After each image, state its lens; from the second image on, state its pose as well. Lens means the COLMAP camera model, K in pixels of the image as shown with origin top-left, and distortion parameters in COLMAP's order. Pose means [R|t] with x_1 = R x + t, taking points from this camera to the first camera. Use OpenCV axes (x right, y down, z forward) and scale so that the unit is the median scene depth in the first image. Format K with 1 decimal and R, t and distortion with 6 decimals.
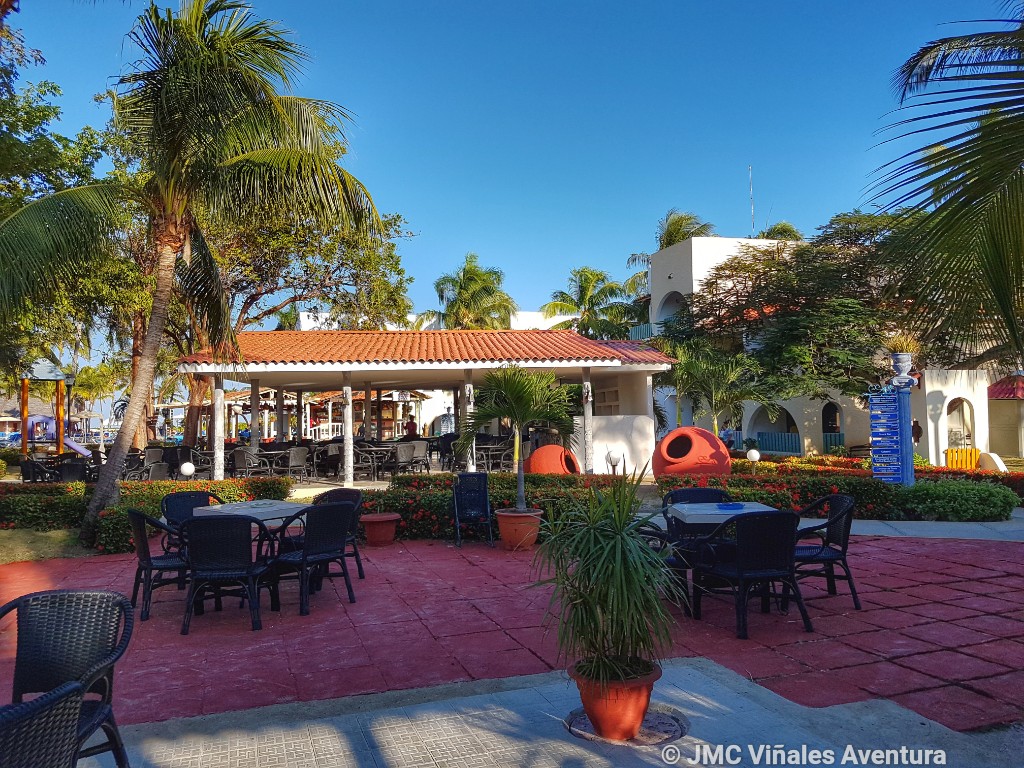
lens RADIAL K [[718.9, 0, 511.8], [0, 718.9, 358.6], [0, 0, 1]] dist [0.001416, -0.000310]
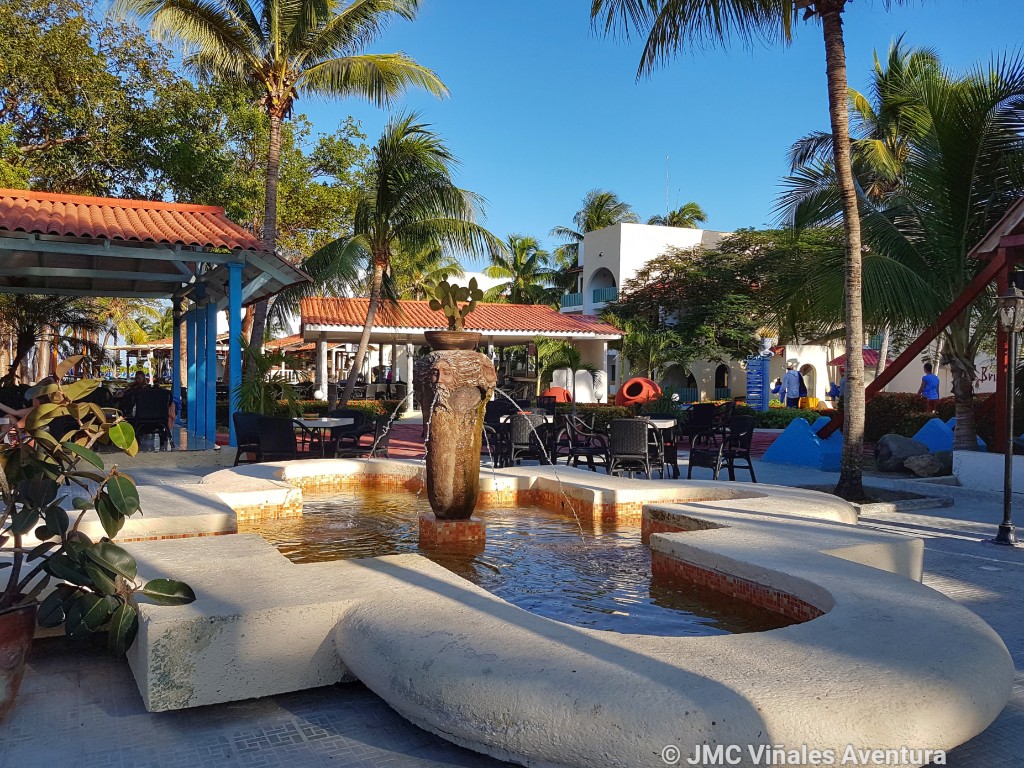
lens RADIAL K [[778.7, 0, 511.9], [0, 778.7, 383.6], [0, 0, 1]] dist [0.003172, 0.000268]
pose [[0.987138, 0.025641, 0.157800, -0.206190], [-0.040704, 0.994836, 0.092978, -0.027279], [-0.154601, -0.098205, 0.983084, -0.441544]]
